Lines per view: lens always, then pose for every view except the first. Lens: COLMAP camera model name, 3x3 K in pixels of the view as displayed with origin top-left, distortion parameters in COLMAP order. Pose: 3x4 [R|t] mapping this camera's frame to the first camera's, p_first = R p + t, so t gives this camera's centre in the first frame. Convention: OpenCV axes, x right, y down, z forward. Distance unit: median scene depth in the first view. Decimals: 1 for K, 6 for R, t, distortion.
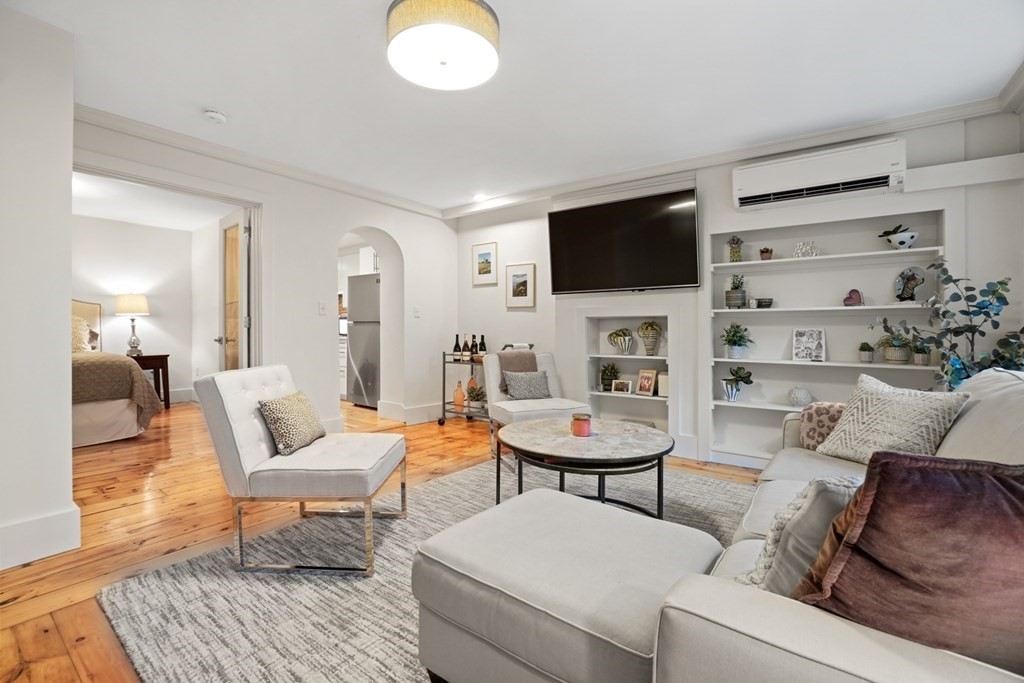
lens RADIAL K [[449.8, 0, 512.0], [0, 449.8, 341.5], [0, 0, 1]] dist [-0.044899, 0.017461]
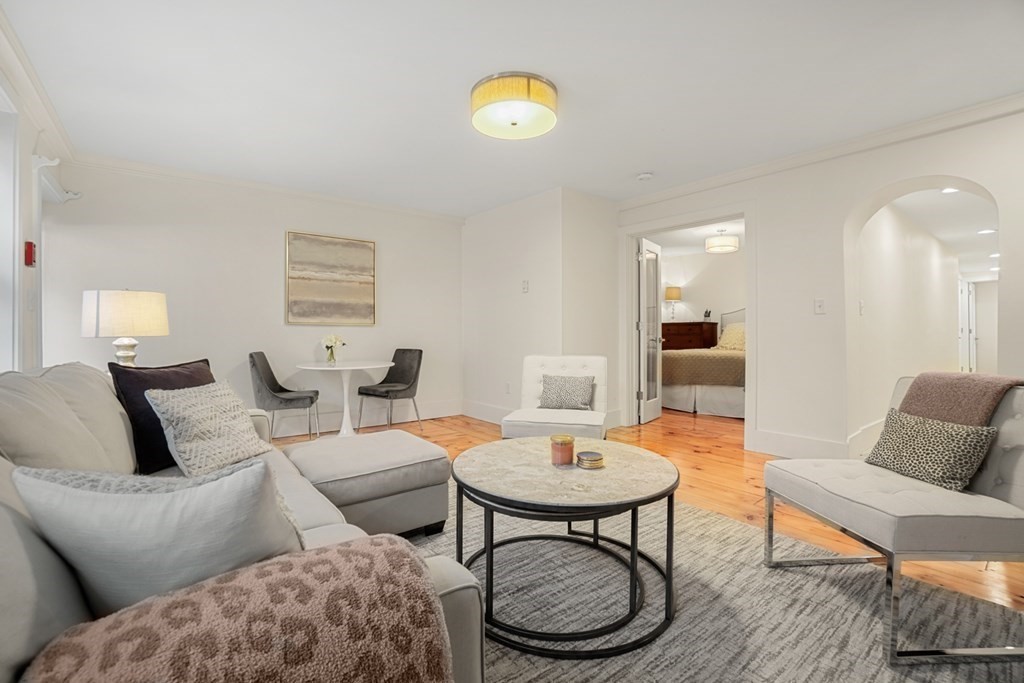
lens RADIAL K [[449.8, 0, 512.0], [0, 449.8, 341.5], [0, 0, 1]] dist [-0.044899, 0.017461]
pose [[-0.249635, 0.012093, -0.968264, 0.618445], [-0.026020, 0.999477, 0.019191, -0.008974], [0.967990, 0.029985, -0.249190, 0.738651]]
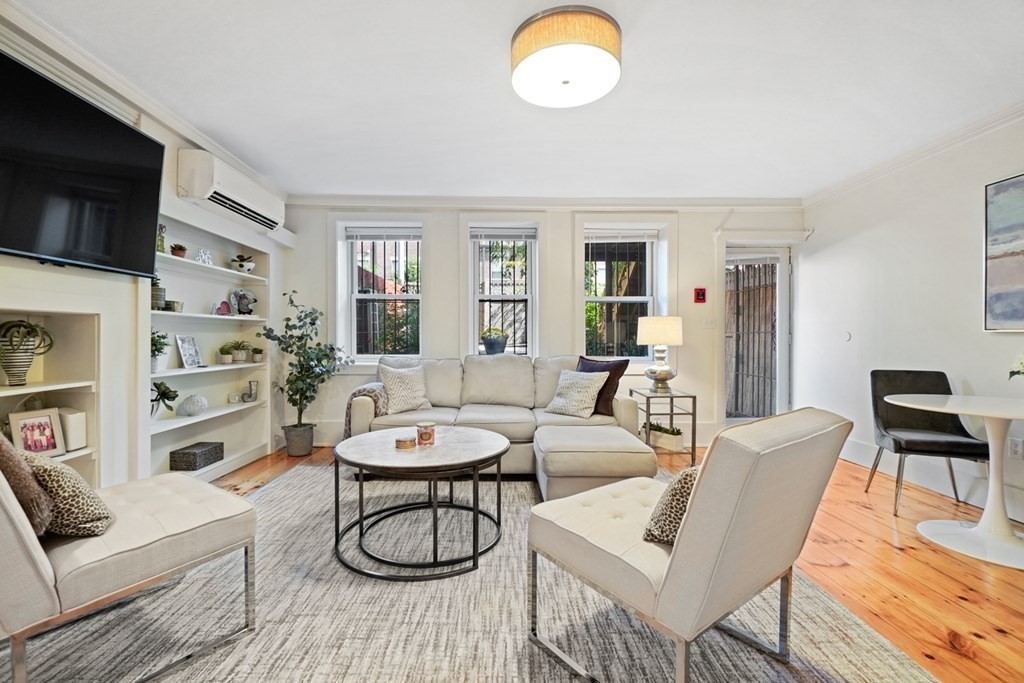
lens RADIAL K [[453.8, 0, 482.6], [0, 453.8, 341.1], [0, 0, 1]] dist [-0.014054, 0.000194]
pose [[-0.579542, -0.014556, 0.814812, -0.500321], [0.011969, 0.999581, 0.026370, -0.032122], [-0.814855, 0.025035, -0.579125, 0.987386]]
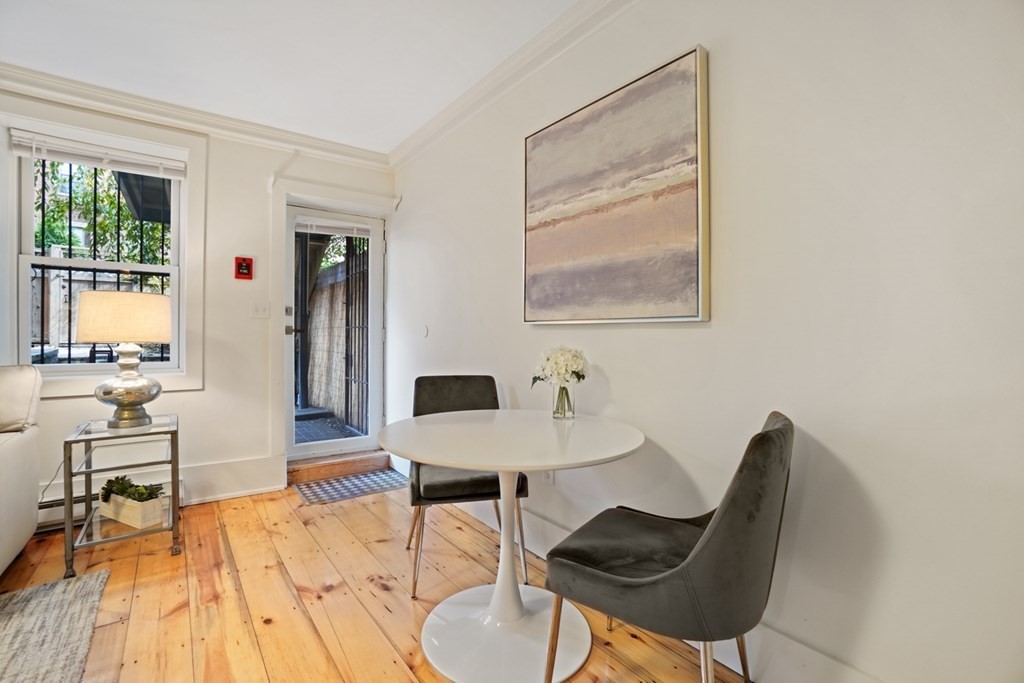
lens RADIAL K [[463.0, 0, 512.0], [0, 463.0, 341.5], [0, 0, 1]] dist [-0.049486, -0.000058]
pose [[-0.954248, -0.015807, 0.298597, -0.544433], [-0.007107, 0.999519, 0.030199, -0.013563], [-0.298931, 0.026695, -0.953901, 0.447334]]
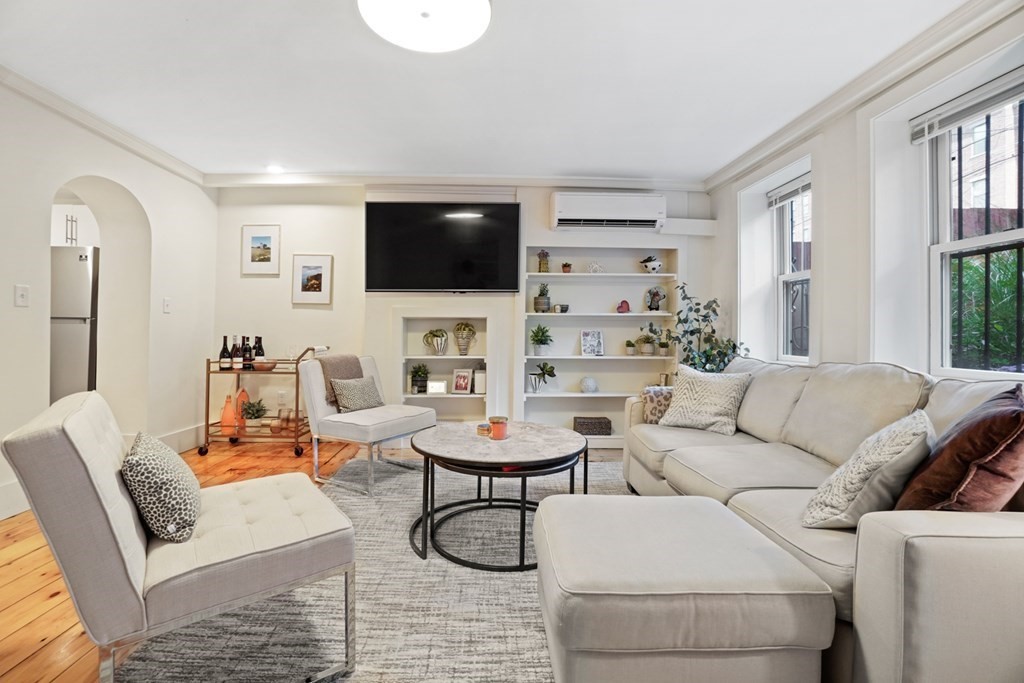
lens RADIAL K [[444.4, 0, 496.8], [0, 444.4, 335.3], [0, 0, 1]] dist [-0.040317, 0.000381]
pose [[0.794102, -0.005445, 0.607760, -0.293239], [0.012549, 0.999894, -0.007438, -0.007162], [-0.607655, 0.013533, 0.794086, 0.150245]]
